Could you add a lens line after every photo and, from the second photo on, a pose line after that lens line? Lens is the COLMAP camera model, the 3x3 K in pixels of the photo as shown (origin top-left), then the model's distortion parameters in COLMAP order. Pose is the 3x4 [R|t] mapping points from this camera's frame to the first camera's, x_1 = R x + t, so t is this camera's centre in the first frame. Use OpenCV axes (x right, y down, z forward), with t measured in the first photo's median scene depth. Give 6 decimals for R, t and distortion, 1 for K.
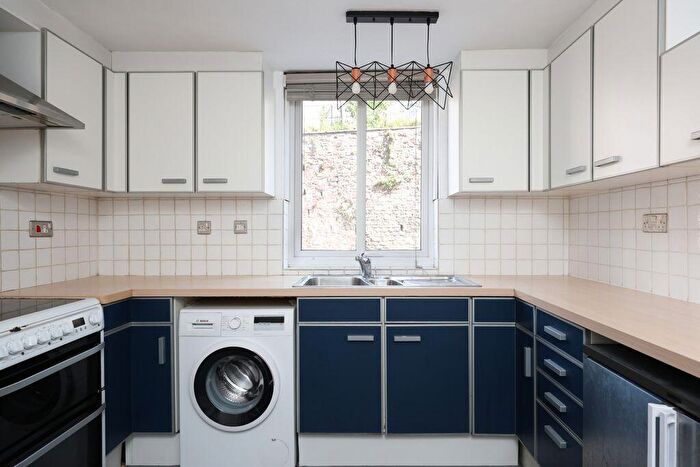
lens RADIAL K [[390.8, 0, 351.2], [0, 390.8, 229.2], [0, 0, 1]] dist [0.008525, -0.000493]
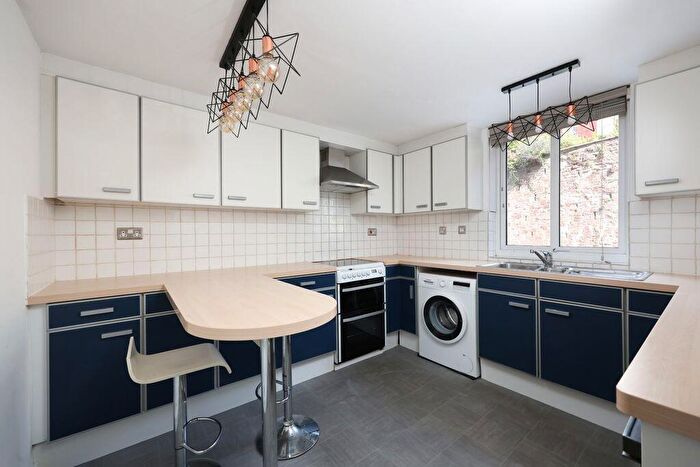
lens RADIAL K [[279.6, 0, 350.0], [0, 279.6, 234.6], [0, 0, 1]] dist [-0.000940, -0.000088]
pose [[0.622508, -0.001258, -0.782613, 0.441034], [0.010958, 0.999915, 0.007110, 0.001556], [0.782537, -0.013002, 0.622468, -0.135120]]
